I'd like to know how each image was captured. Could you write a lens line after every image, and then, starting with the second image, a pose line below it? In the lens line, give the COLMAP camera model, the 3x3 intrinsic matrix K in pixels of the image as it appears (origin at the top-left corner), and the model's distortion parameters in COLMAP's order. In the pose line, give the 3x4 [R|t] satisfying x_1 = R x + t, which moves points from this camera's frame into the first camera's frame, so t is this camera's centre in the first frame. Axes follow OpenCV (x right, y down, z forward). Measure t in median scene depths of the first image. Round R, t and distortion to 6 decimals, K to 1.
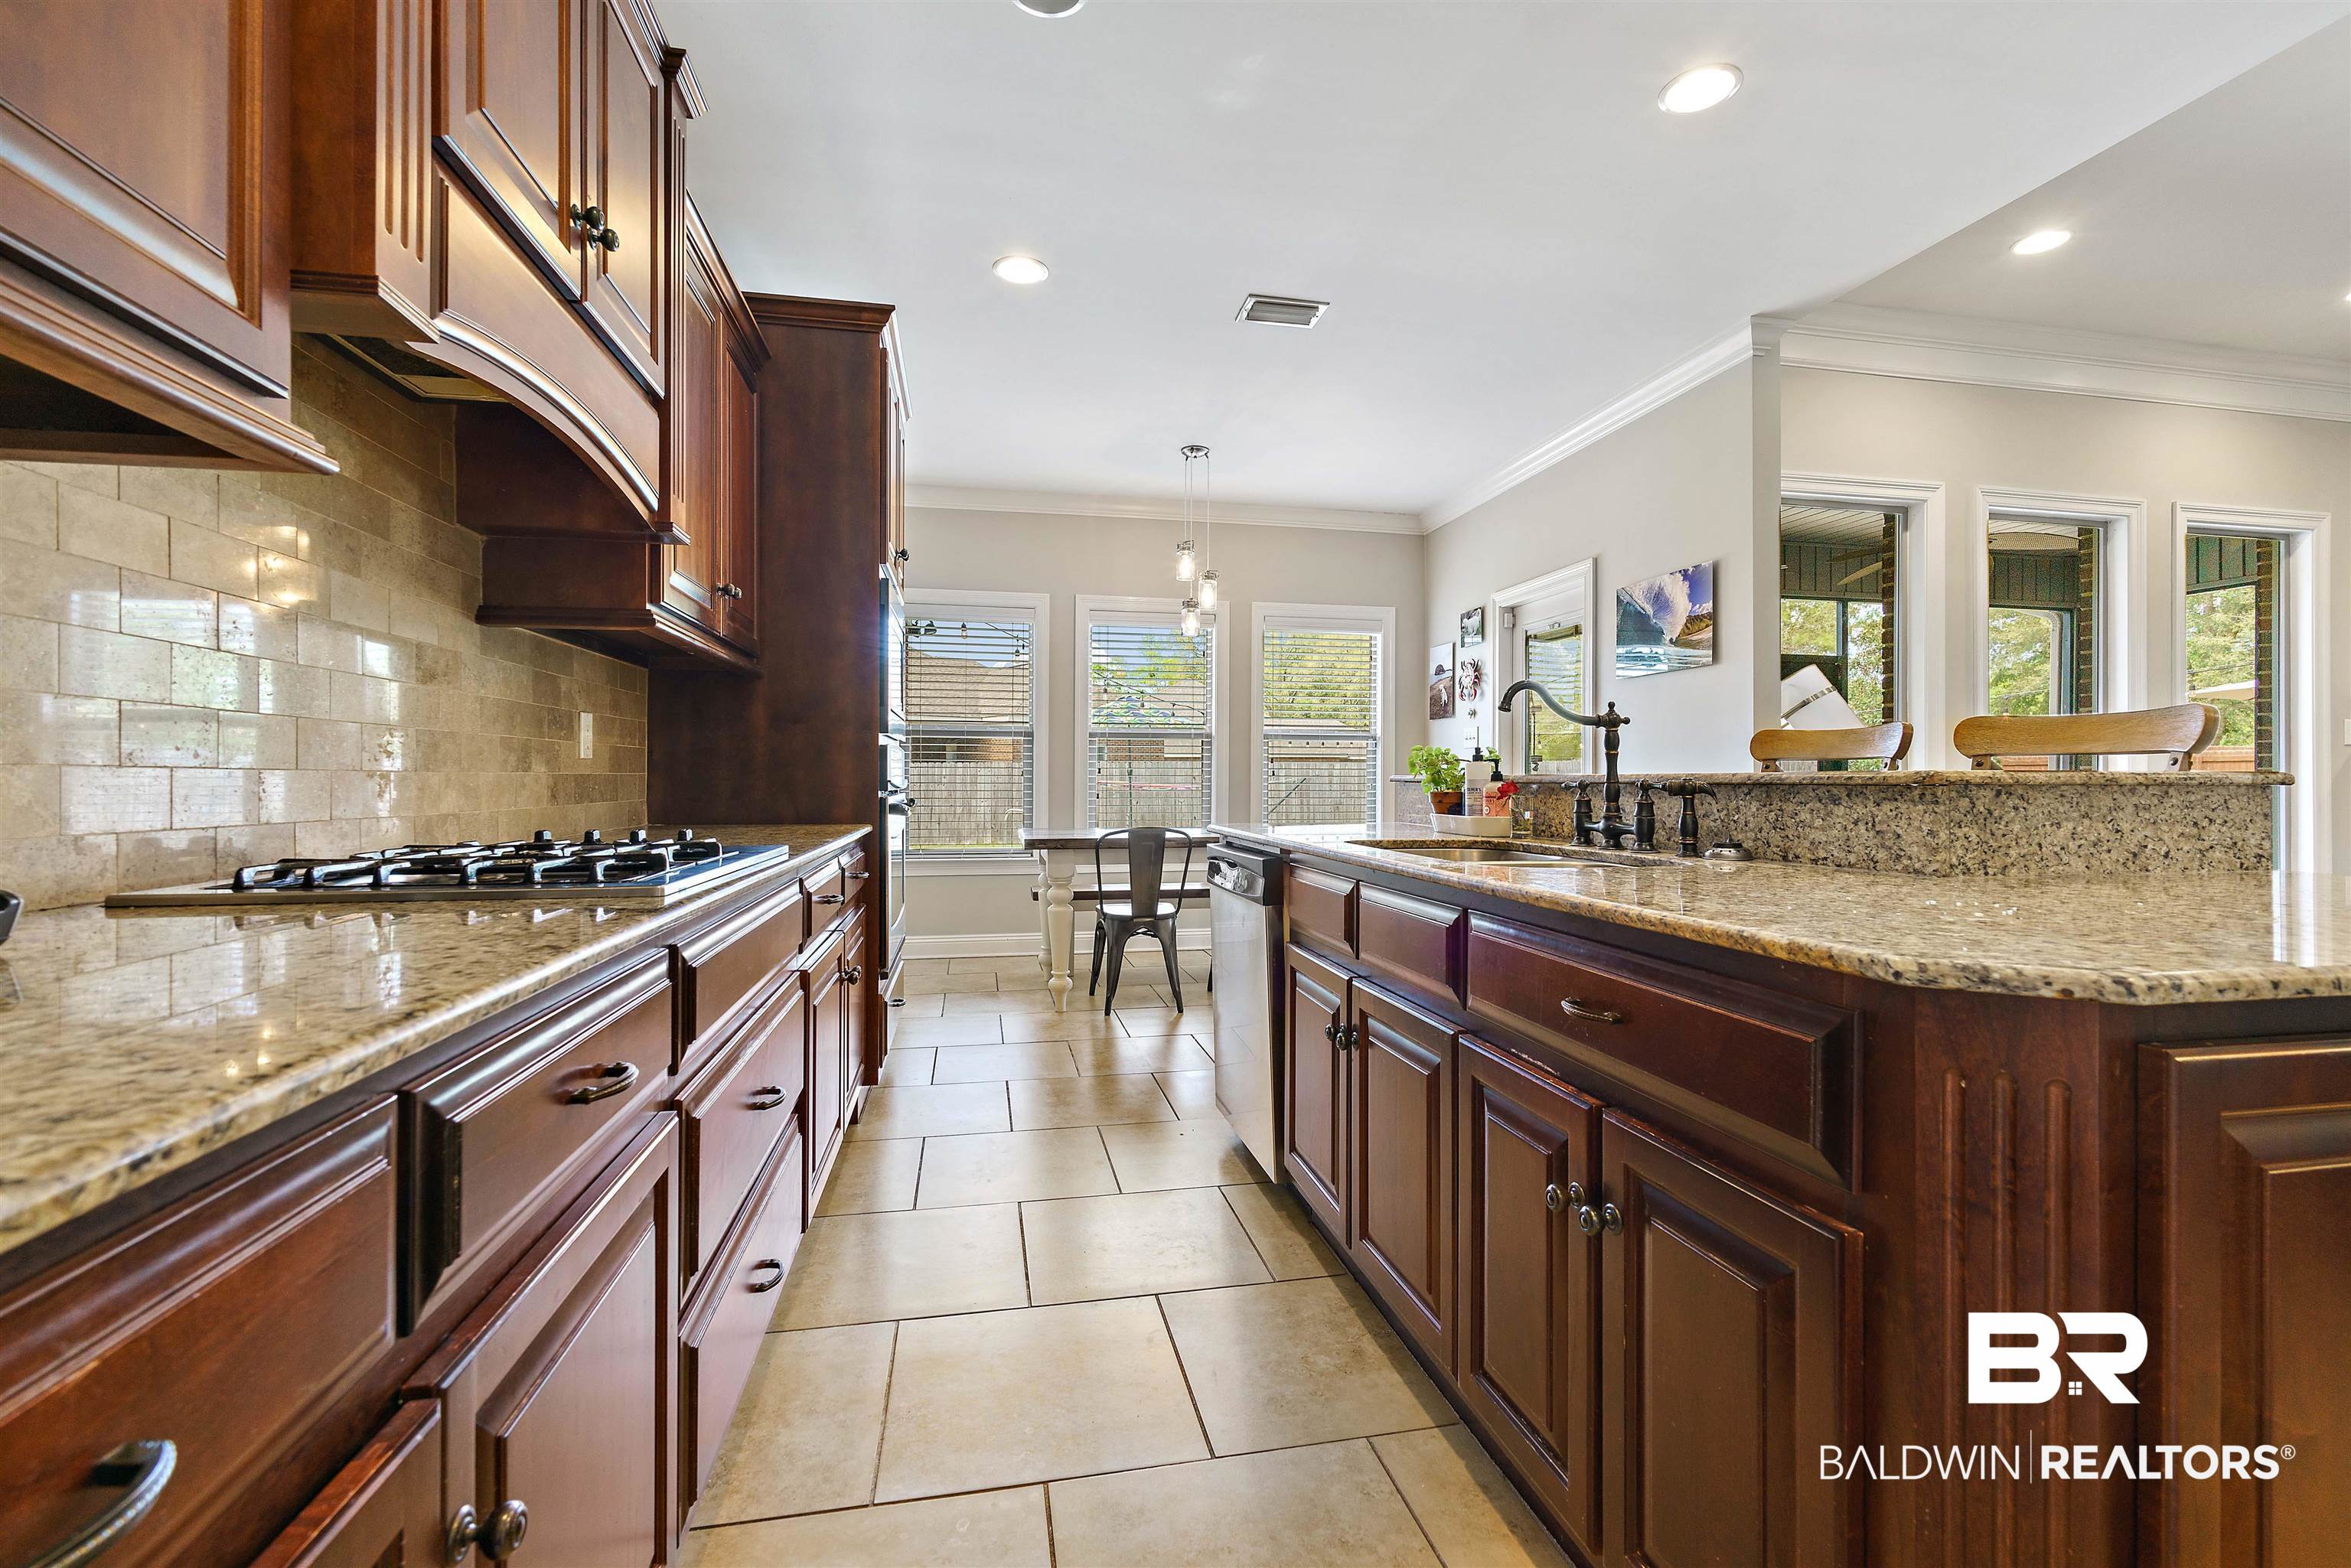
lens RADIAL K [[1011.2, 0, 1175.3], [0, 1011.2, 781.7], [0, 0, 1]] dist [-0.000216, -0.000612]
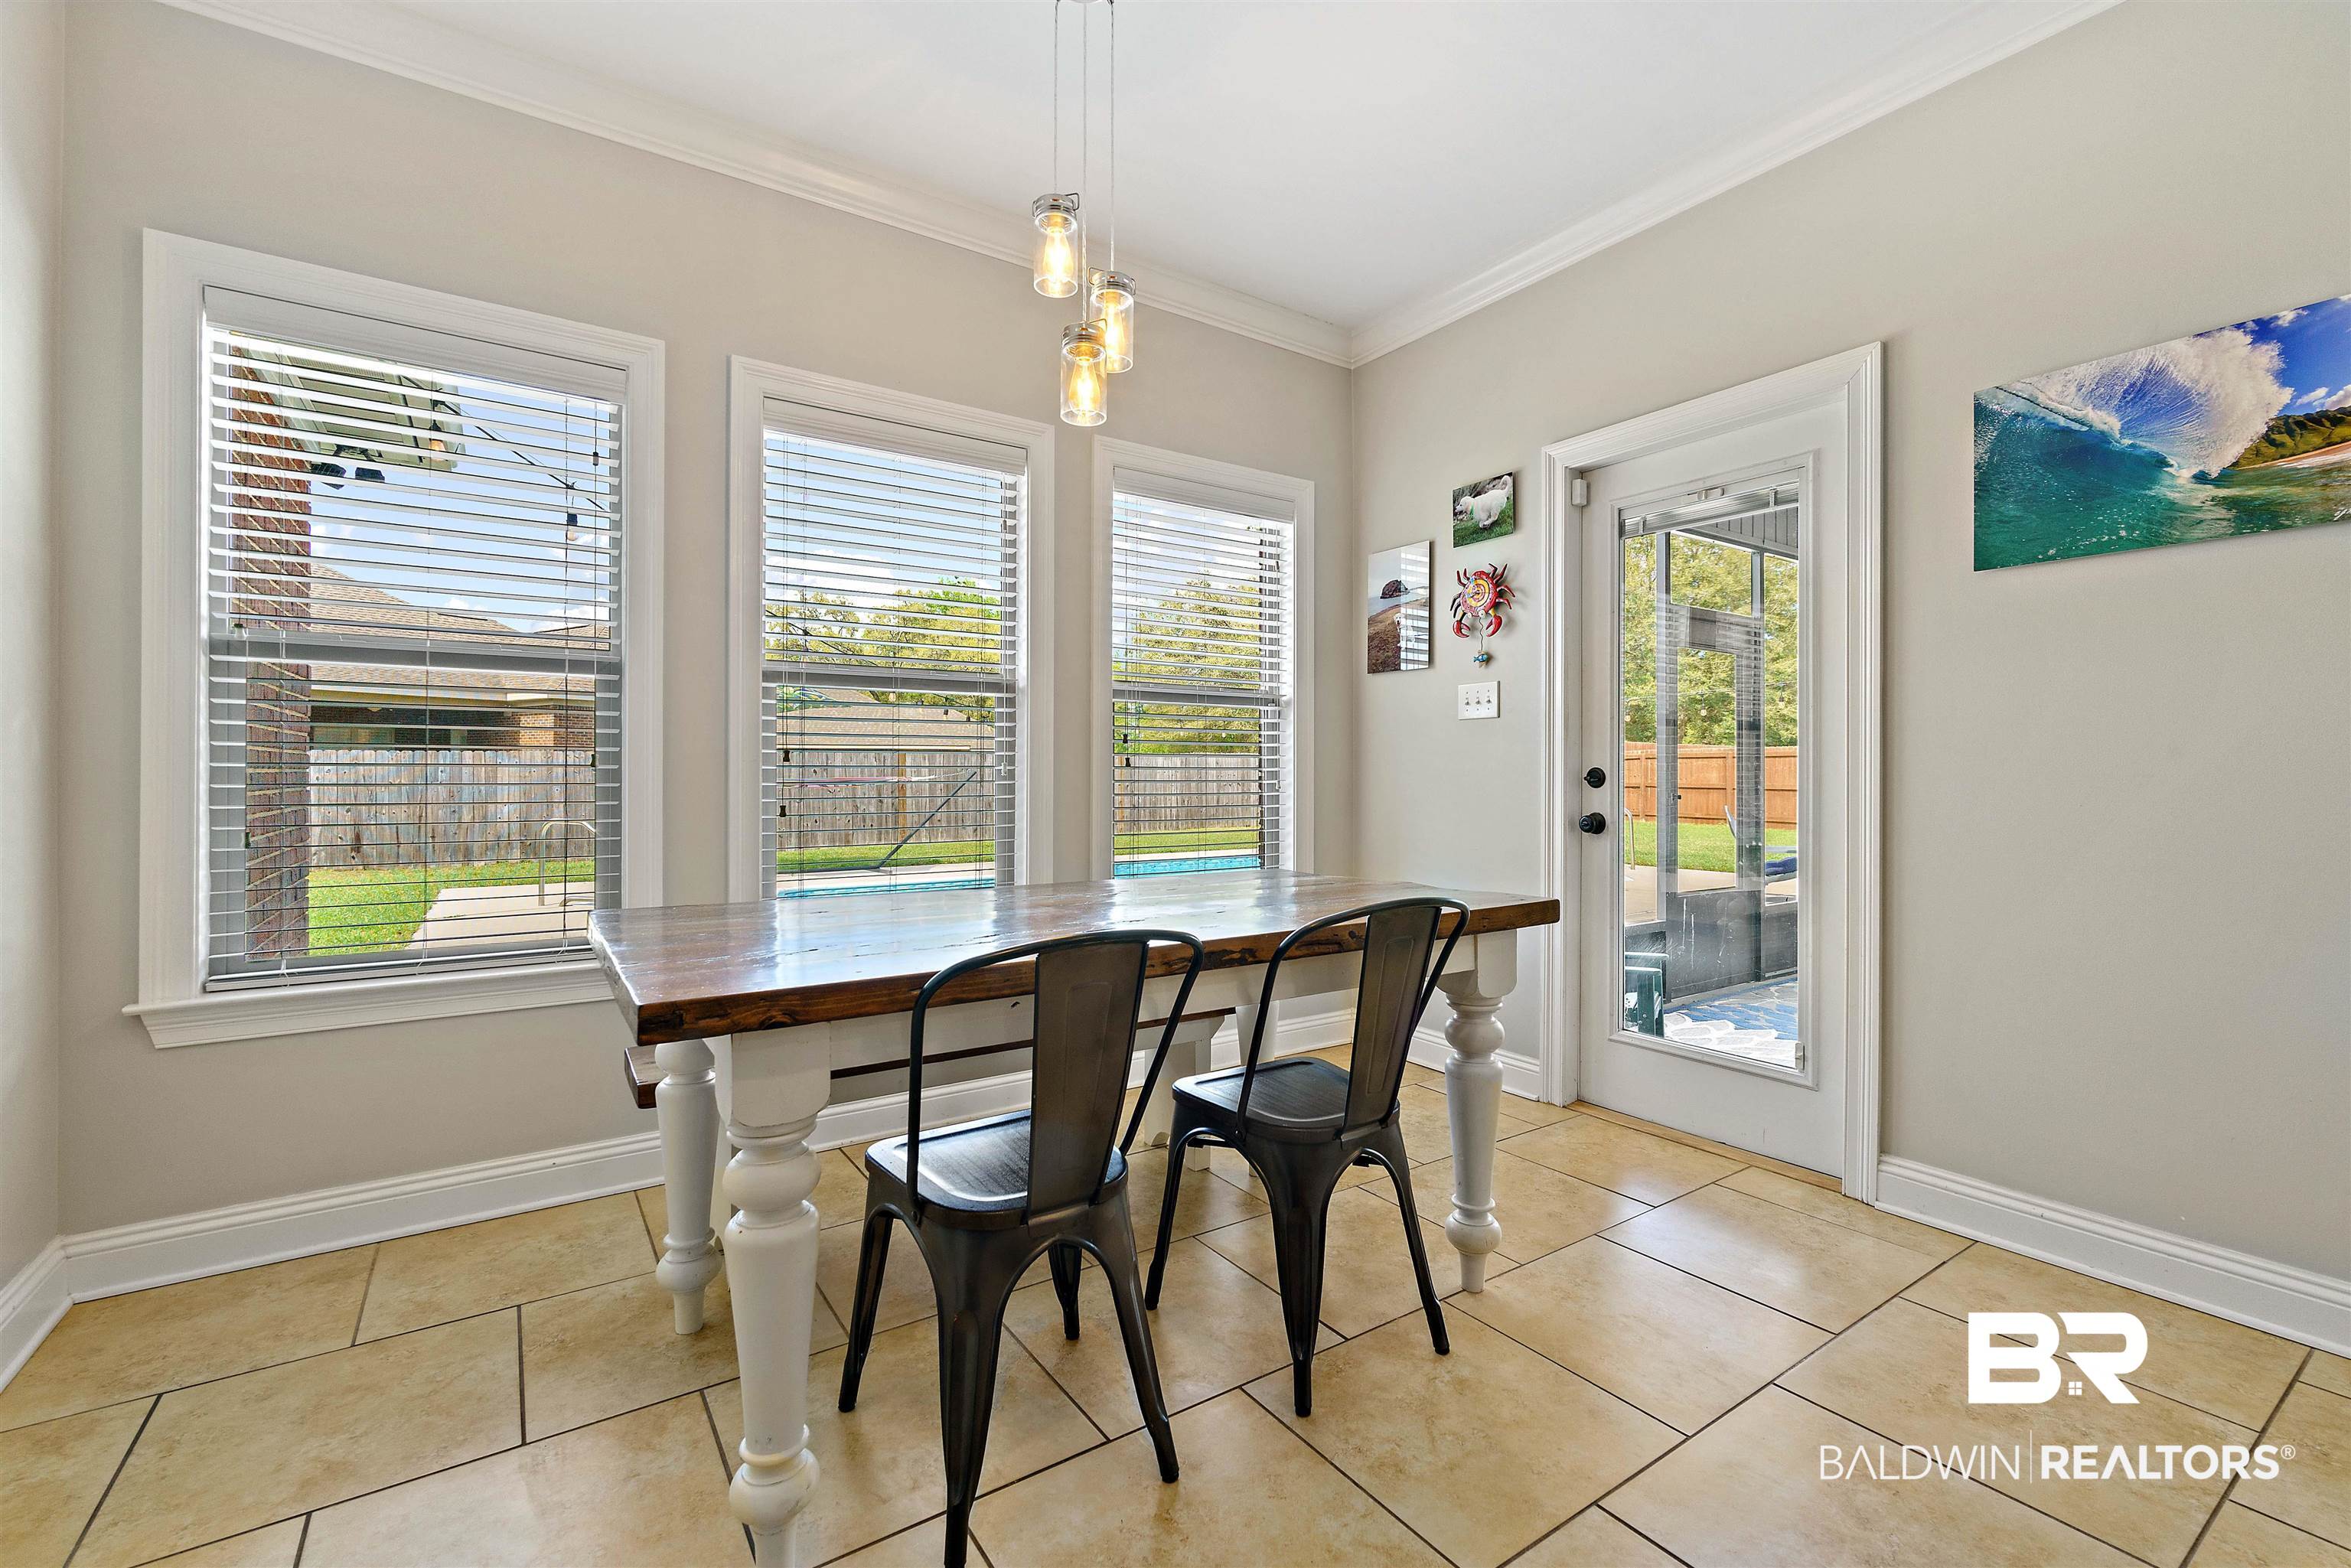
lens RADIAL K [[1011.2, 0, 1182.7], [0, 1011.2, 779.1], [0, 0, 1]] dist [-0.000216, -0.000612]
pose [[0.921056, -0.003762, 0.389411, -0.097166], [0.002183, 0.999988, 0.004496, -0.001689], [-0.389424, -0.003291, 0.921053, 0.564127]]
